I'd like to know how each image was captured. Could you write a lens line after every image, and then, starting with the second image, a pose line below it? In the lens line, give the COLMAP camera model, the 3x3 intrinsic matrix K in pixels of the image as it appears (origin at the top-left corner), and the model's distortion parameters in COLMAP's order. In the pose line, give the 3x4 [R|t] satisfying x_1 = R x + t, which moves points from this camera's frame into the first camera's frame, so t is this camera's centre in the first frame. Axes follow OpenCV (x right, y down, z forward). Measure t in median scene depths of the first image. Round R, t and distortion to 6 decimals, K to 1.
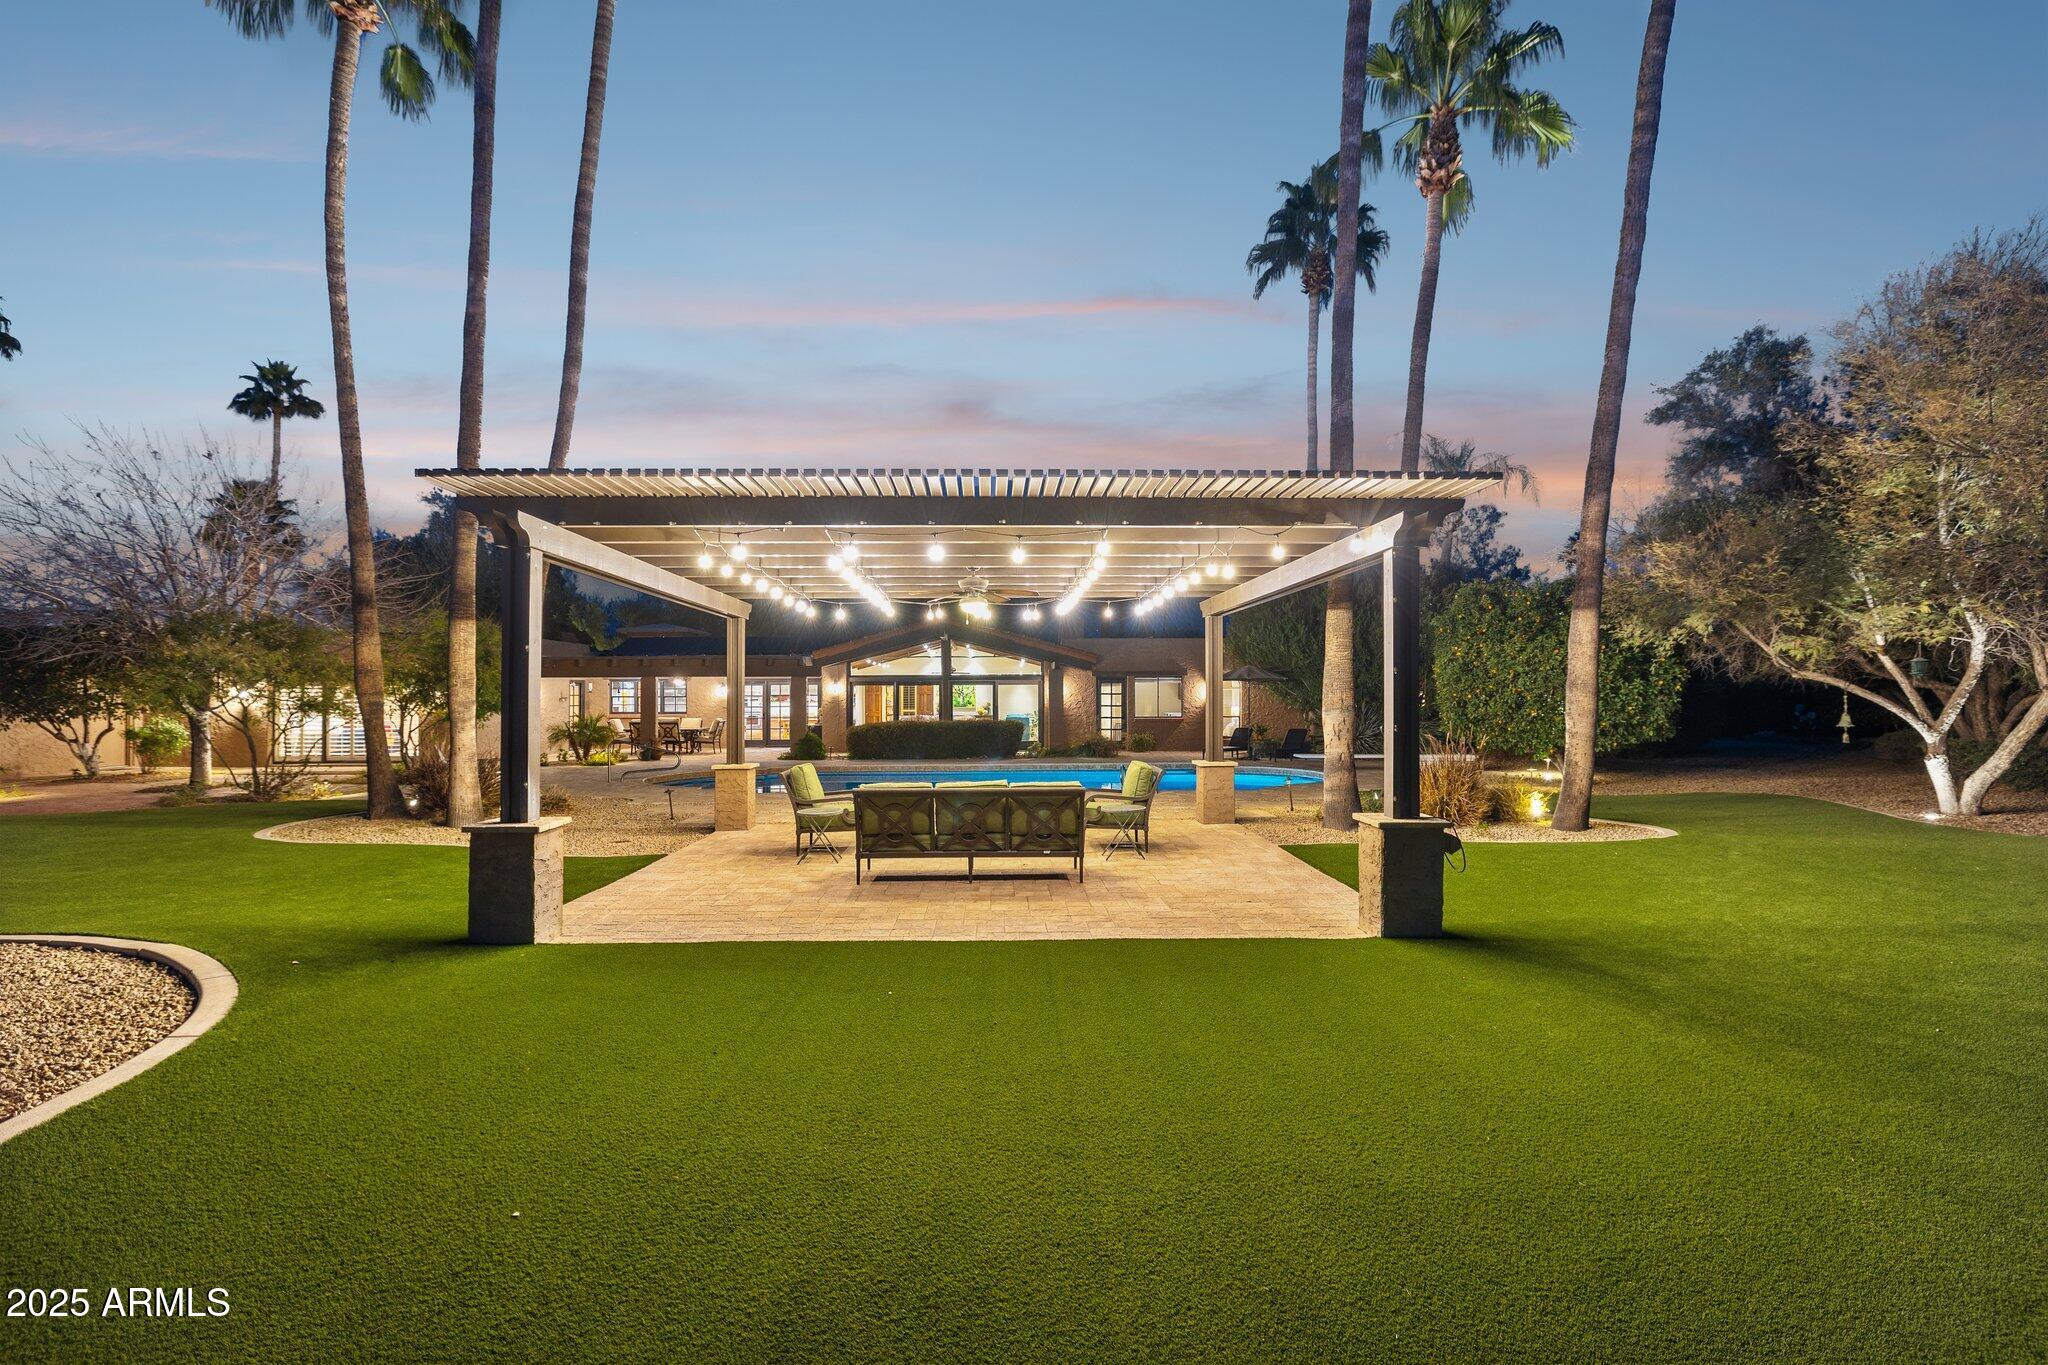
lens RADIAL K [[958.6, 0, 1030.1], [0, 958.6, 673.3], [0, 0, 1]] dist [-0.010397, 0.002140]
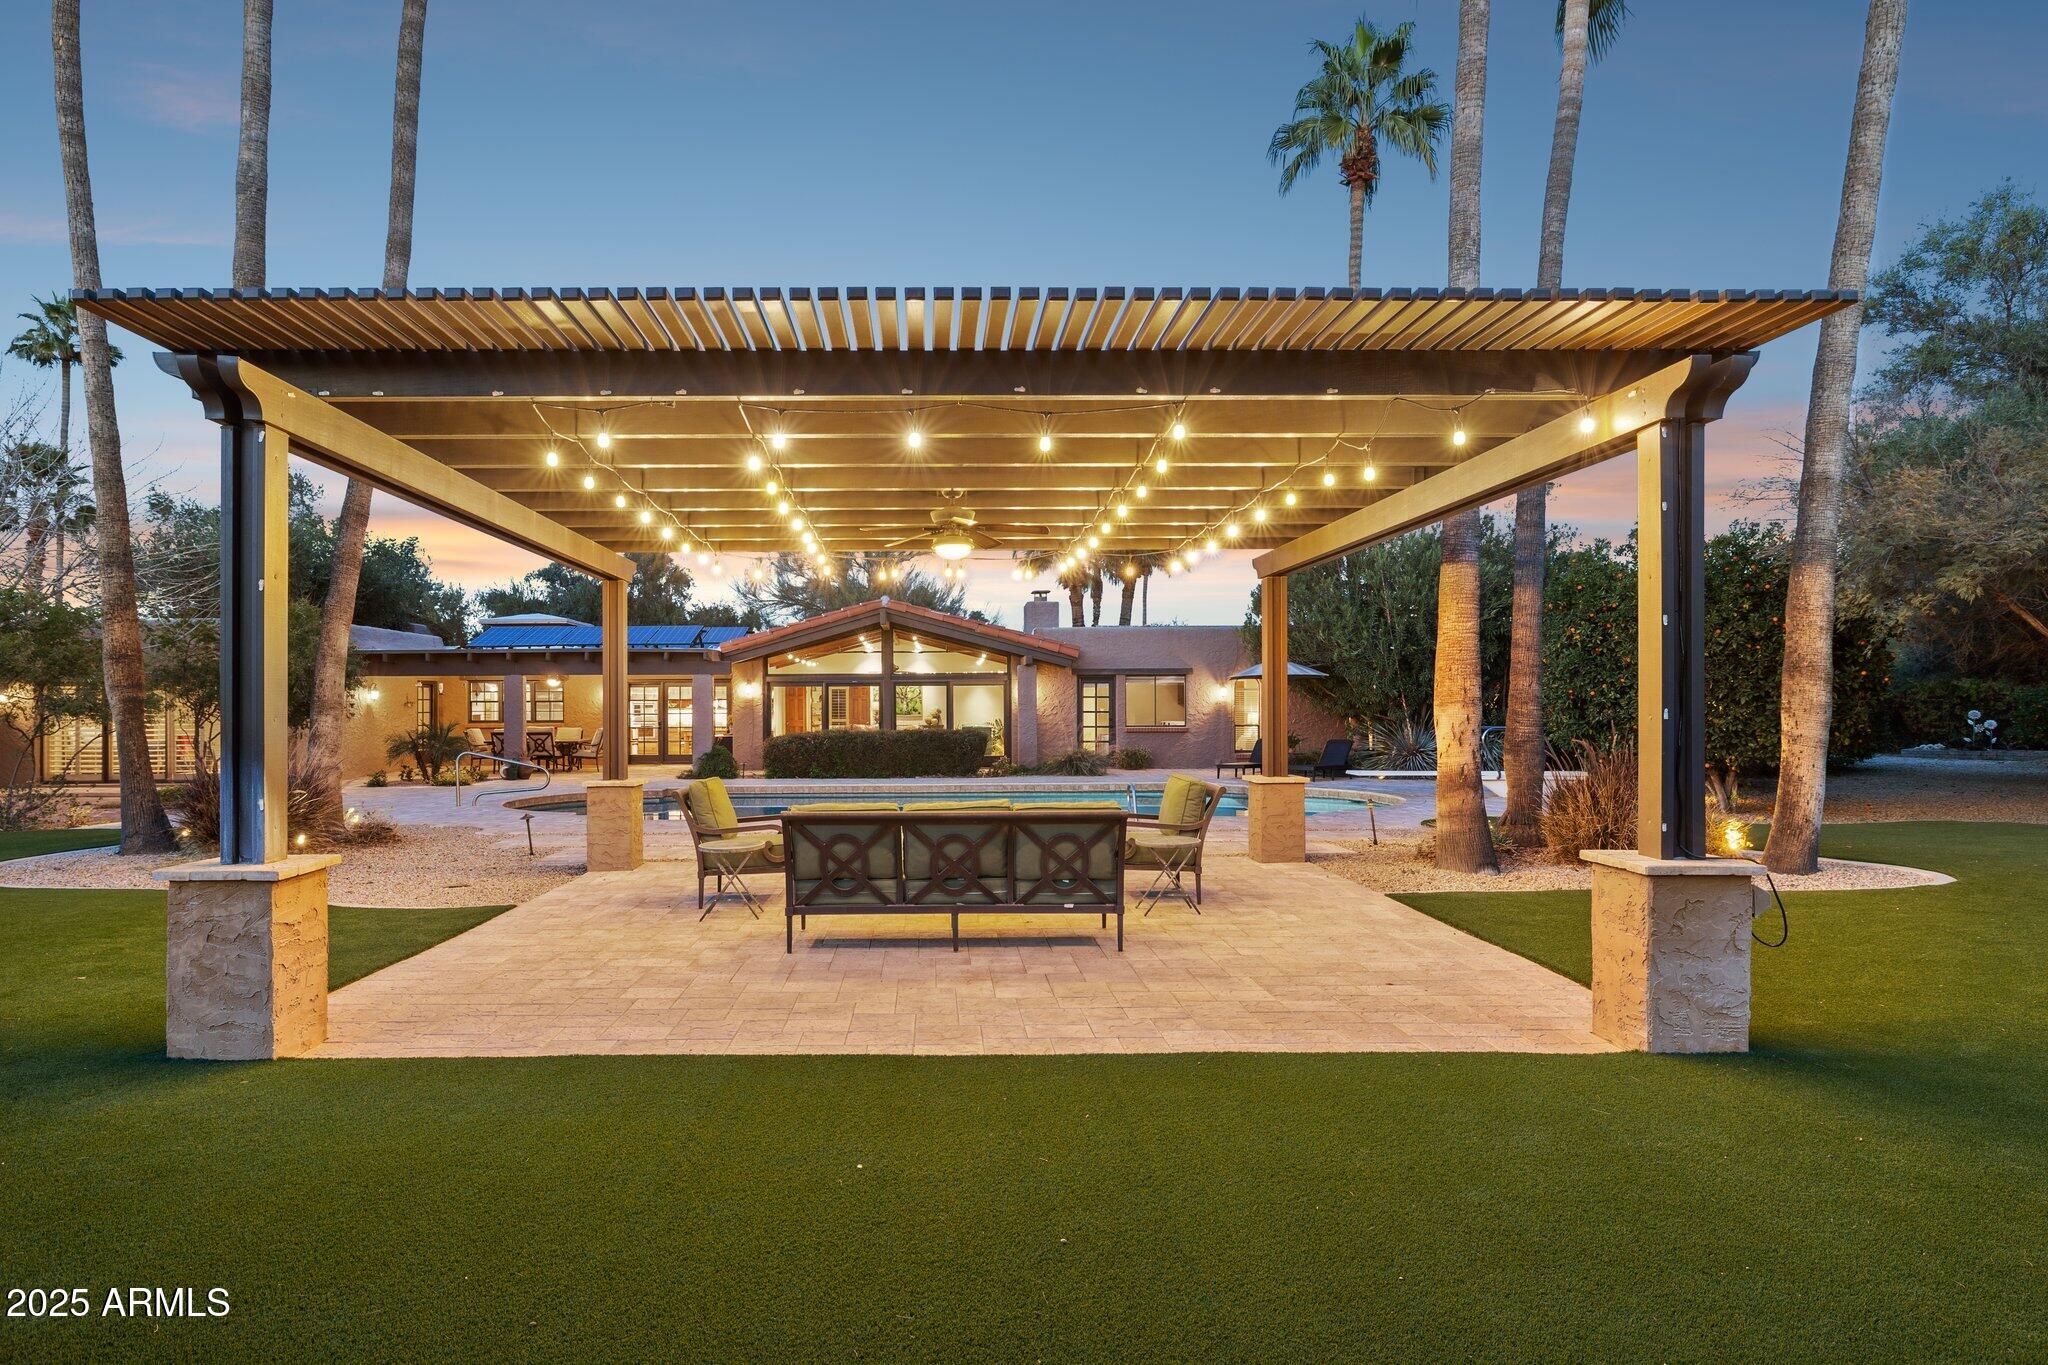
lens RADIAL K [[1101.1, 0, 963.7], [0, 1101.1, 713.6], [0, 0, 1]] dist [0.001033, -0.003901]
pose [[0.999982, 0.000777, -0.005880, -0.038786], [-0.000627, 0.999677, 0.025407, 0.023590], [0.005897, -0.025403, 0.999660, 0.170253]]
